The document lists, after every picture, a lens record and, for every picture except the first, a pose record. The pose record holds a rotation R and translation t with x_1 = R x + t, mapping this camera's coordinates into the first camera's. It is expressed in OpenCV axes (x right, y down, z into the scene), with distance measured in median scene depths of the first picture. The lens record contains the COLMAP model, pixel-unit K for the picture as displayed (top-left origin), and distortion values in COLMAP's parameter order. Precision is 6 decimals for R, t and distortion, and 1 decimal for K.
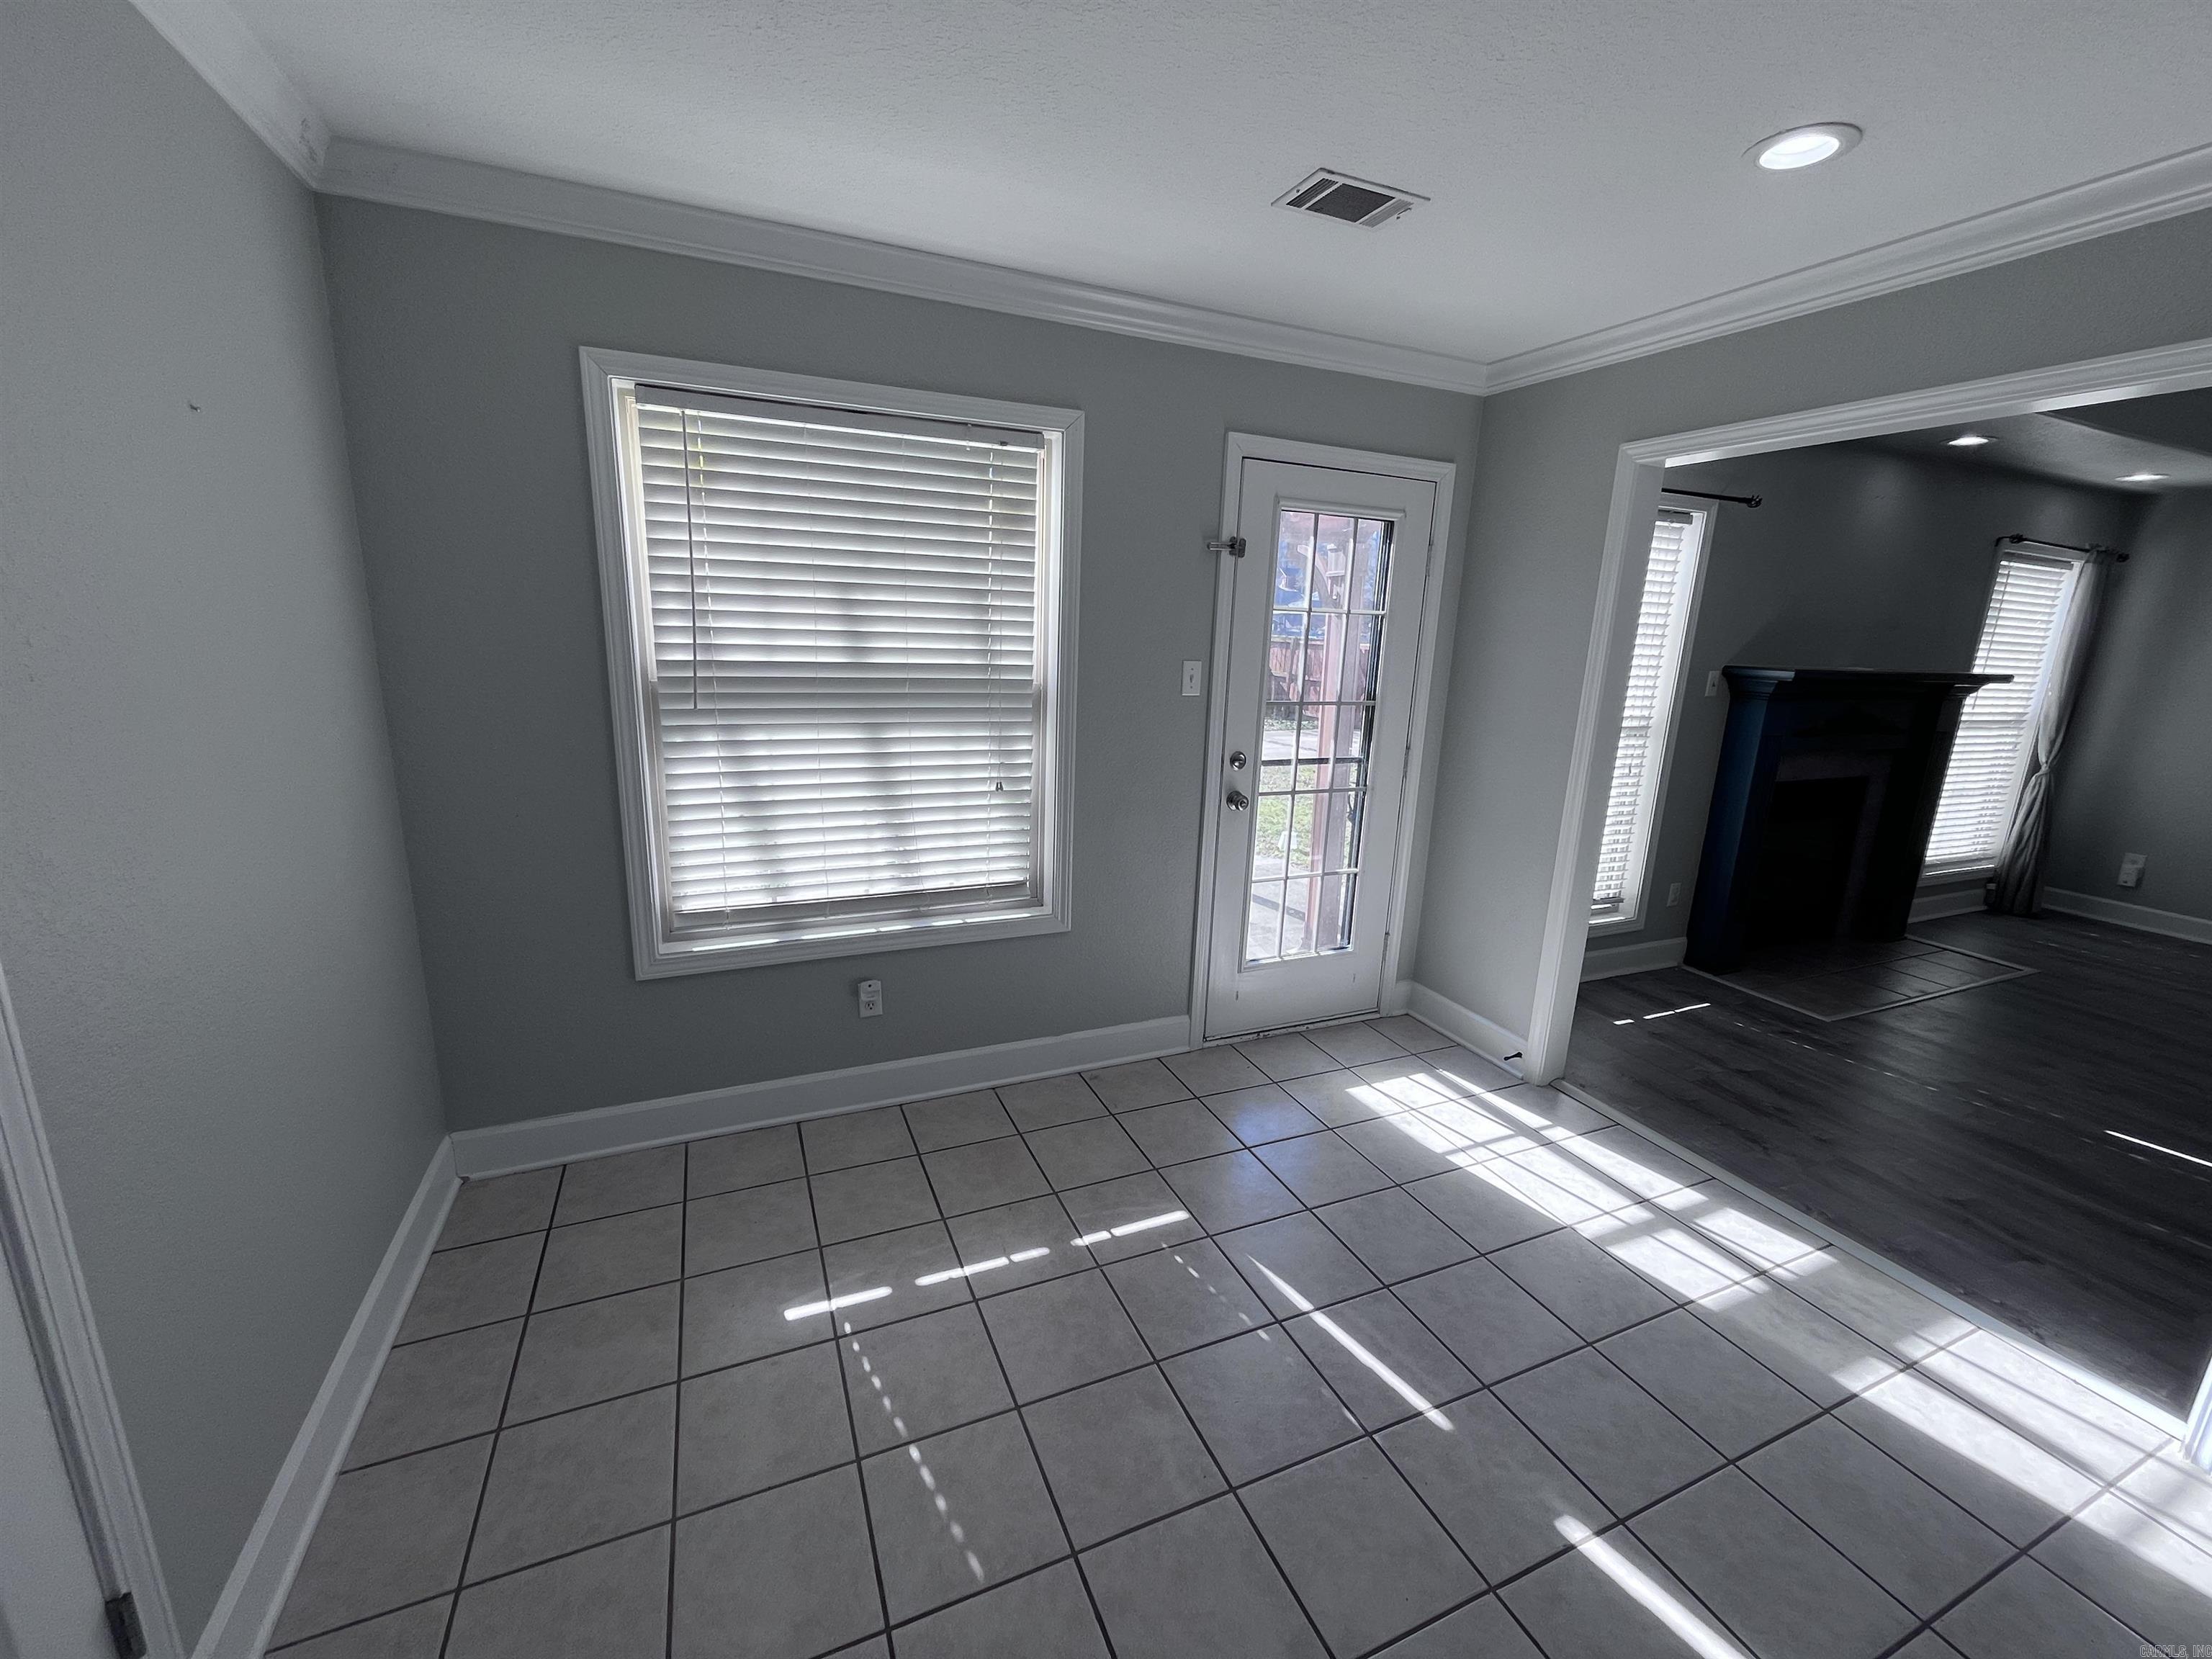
lens RADIAL K [[892.6, 0, 1104.5], [0, 892.6, 831.4], [0, 0, 1]] dist [-0.002224, 0.000088]
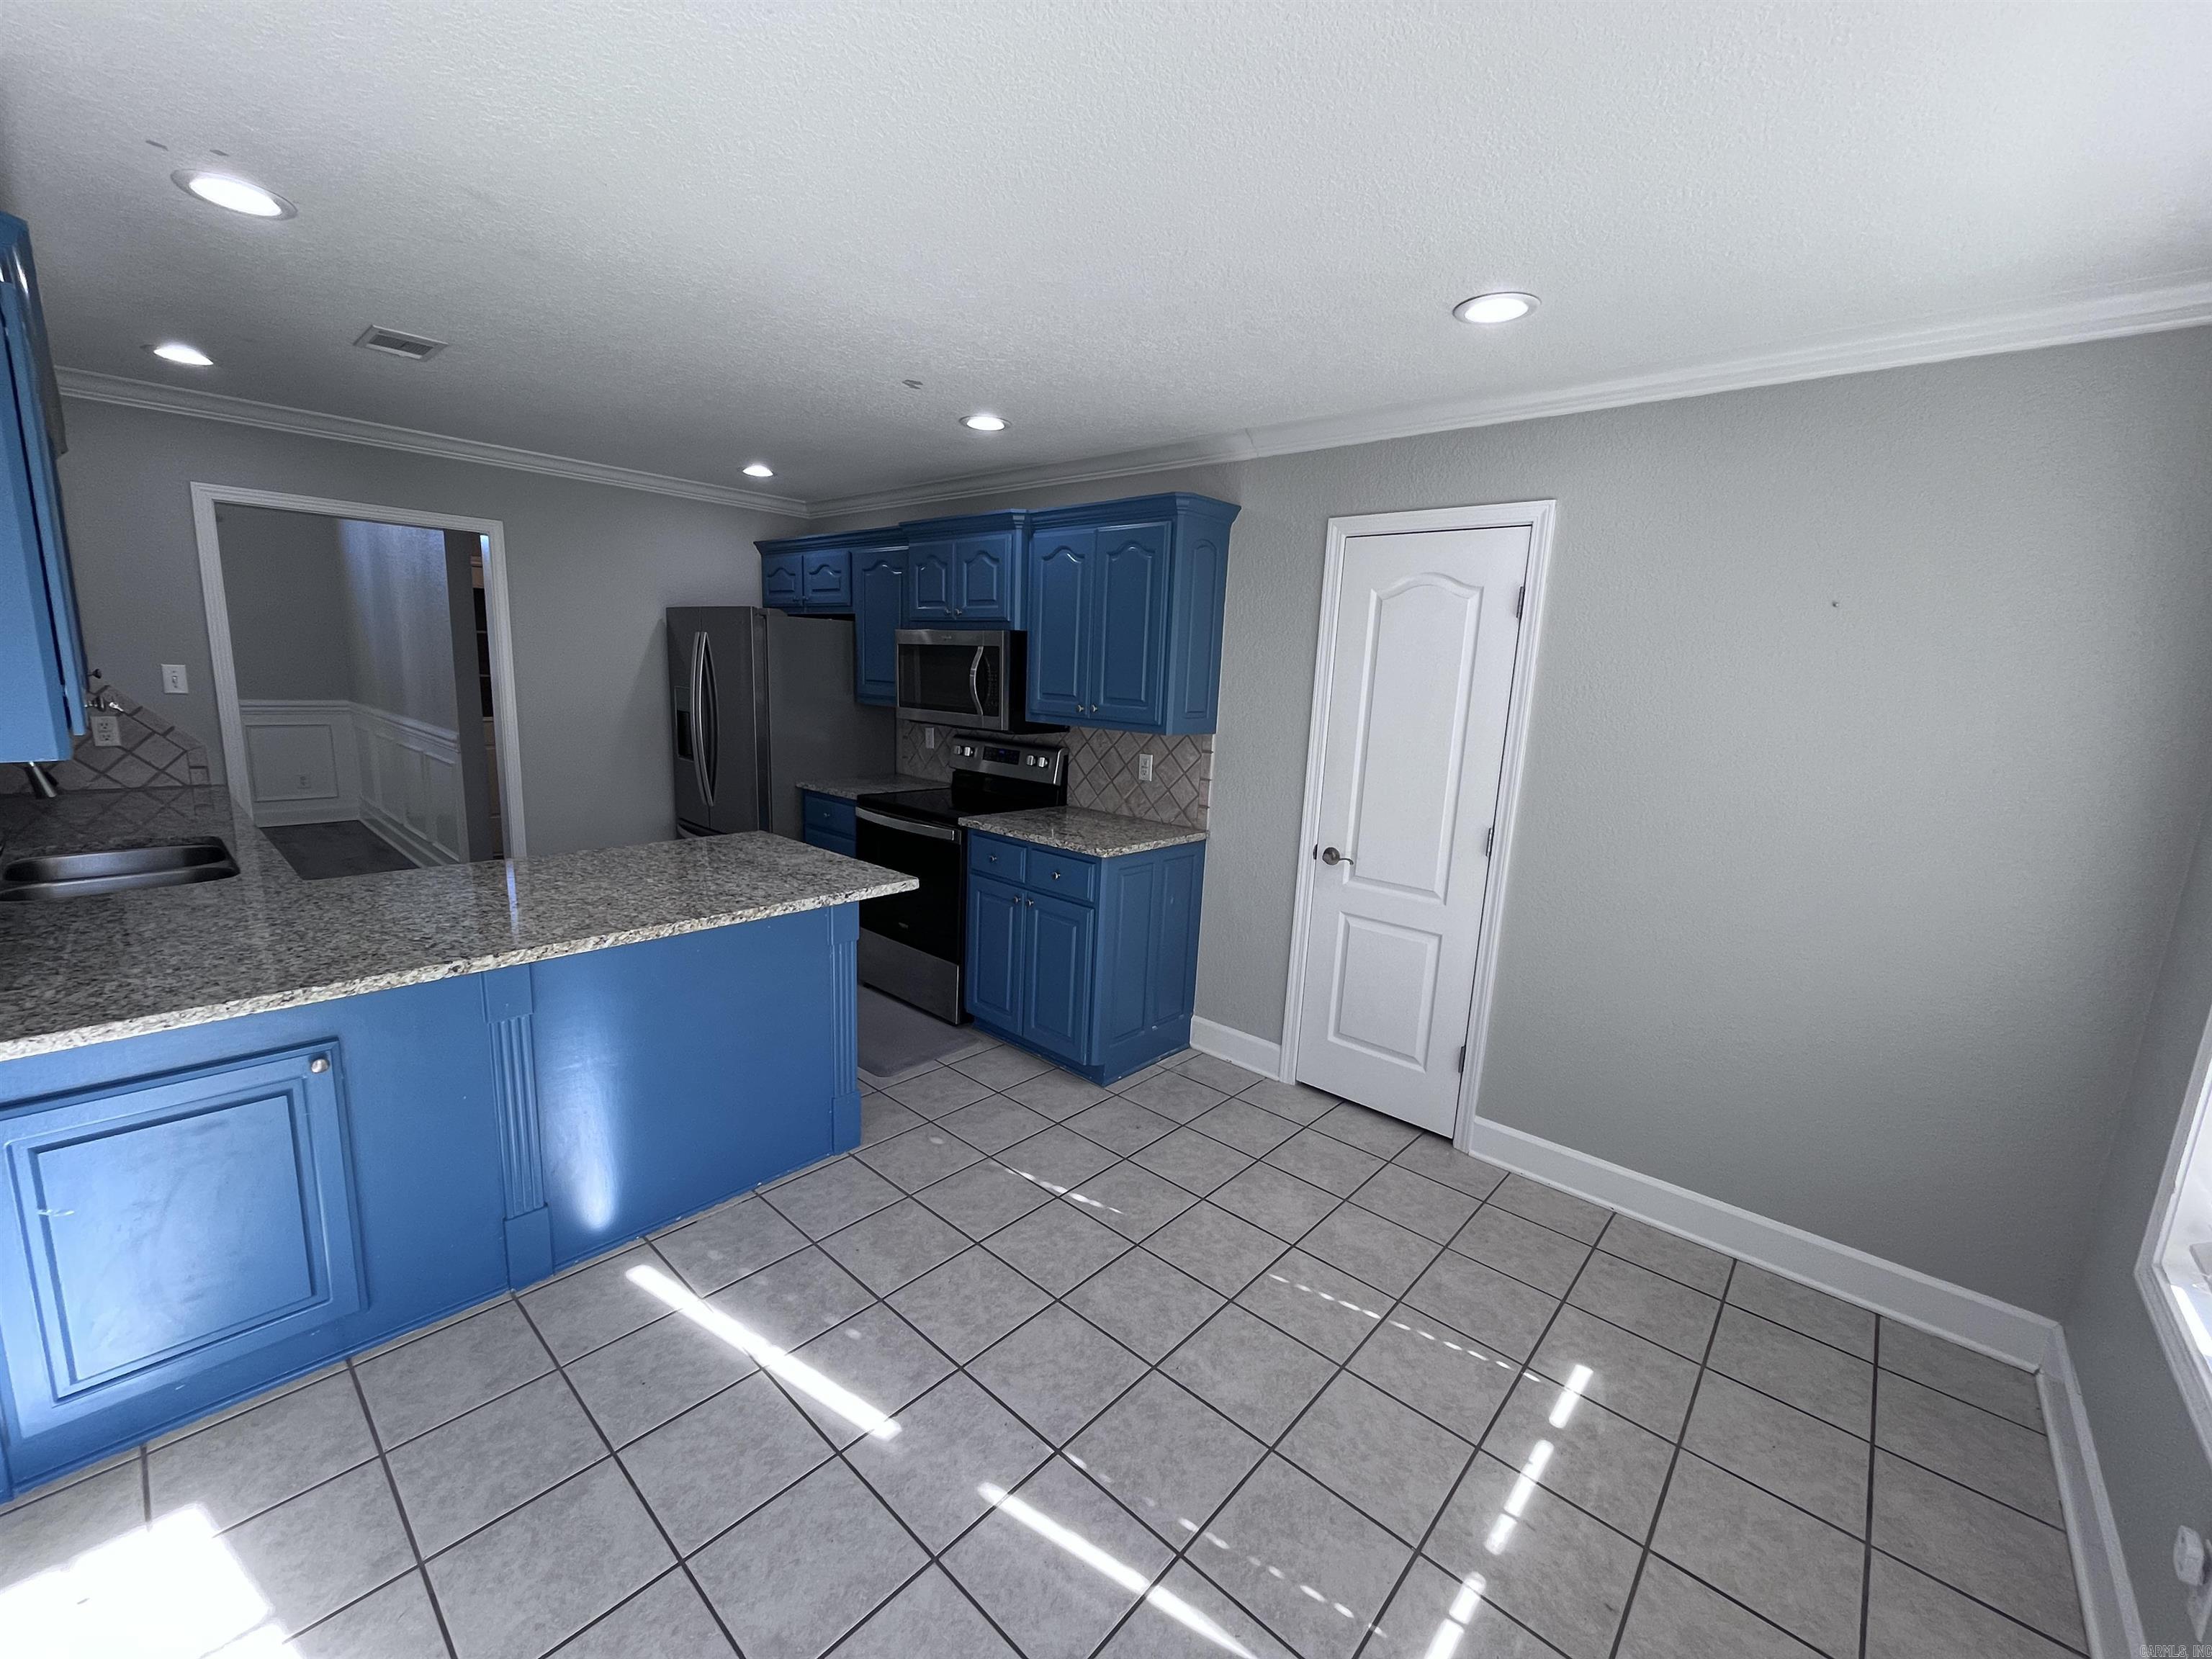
lens RADIAL K [[892.6, 0, 1104.5], [0, 892.6, 831.4], [0, 0, 1]] dist [-0.002224, 0.000088]
pose [[-0.904941, -0.000871, -0.425536, 0.467679], [-0.172616, 0.914781, 0.365211, -0.249422], [0.388954, 0.403949, -0.827973, 1.078132]]
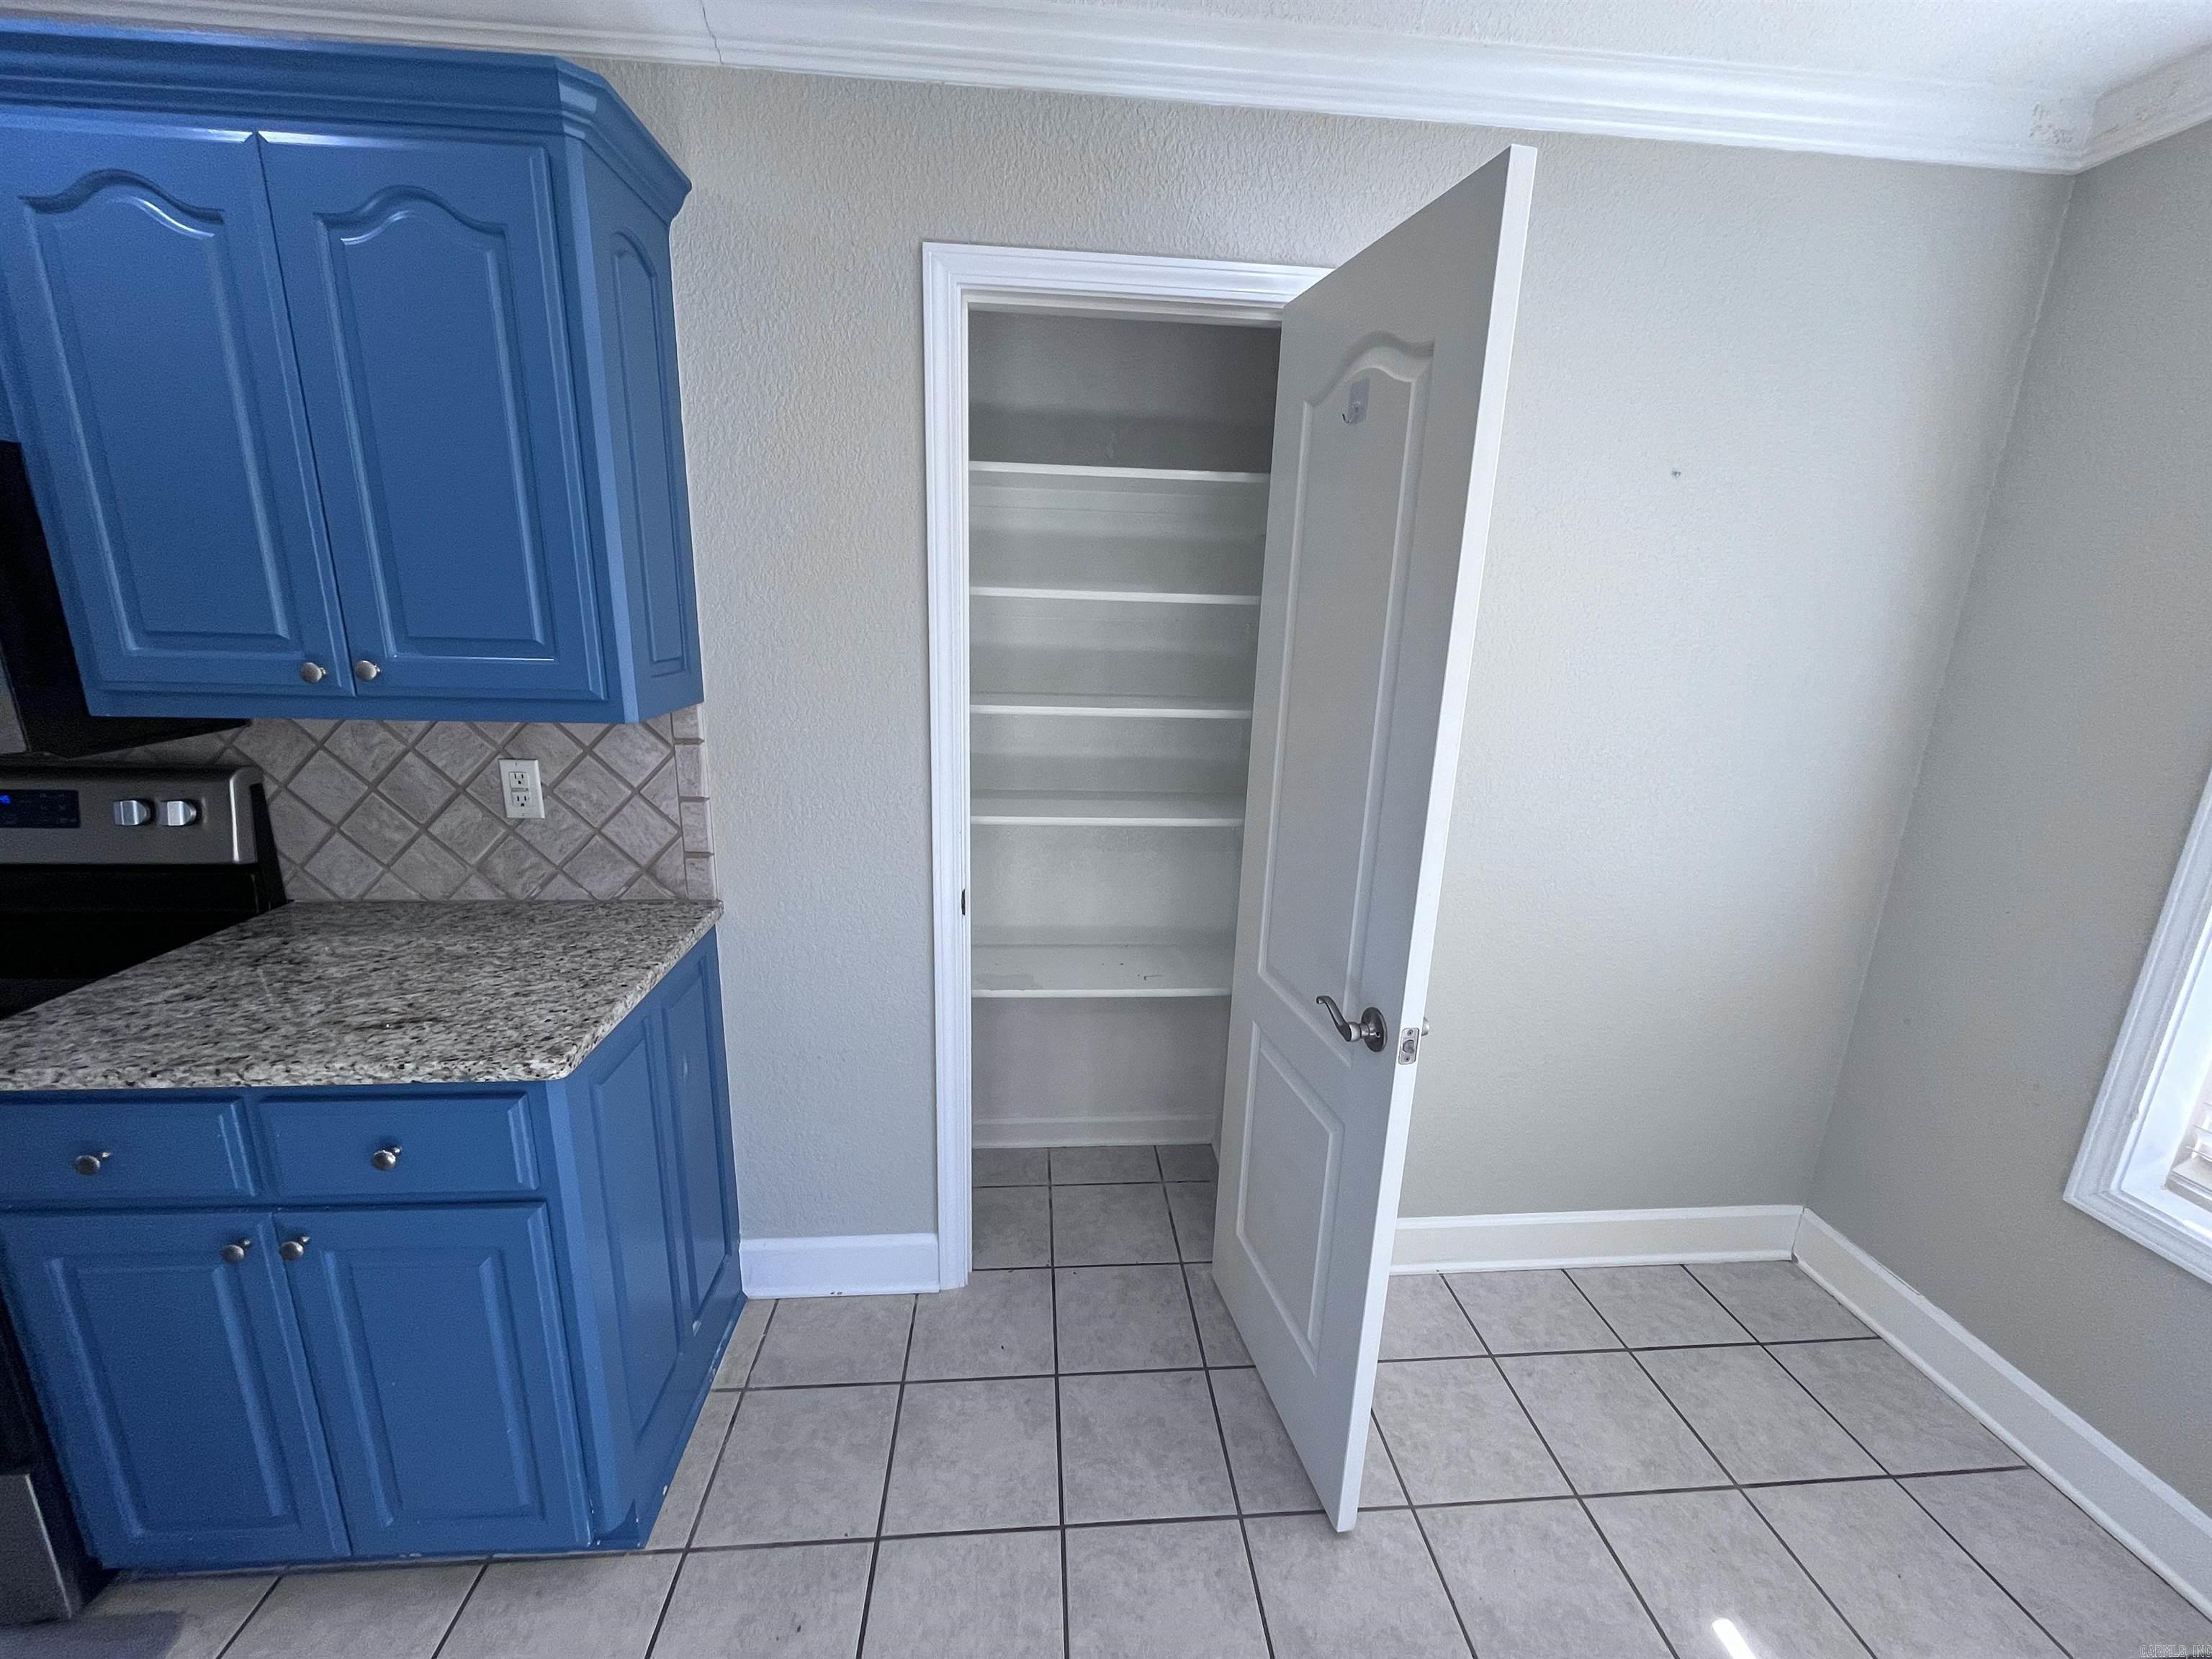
lens RADIAL K [[885.9, 0, 1100.9], [0, 885.9, 829.5], [0, 0, 1]] dist [-0.003627, -0.000186]
pose [[-0.316765, 0.189731, -0.929334, 0.253928], [-0.258283, 0.925510, 0.276986, -0.081889], [0.912661, 0.327770, -0.244165, 0.396805]]
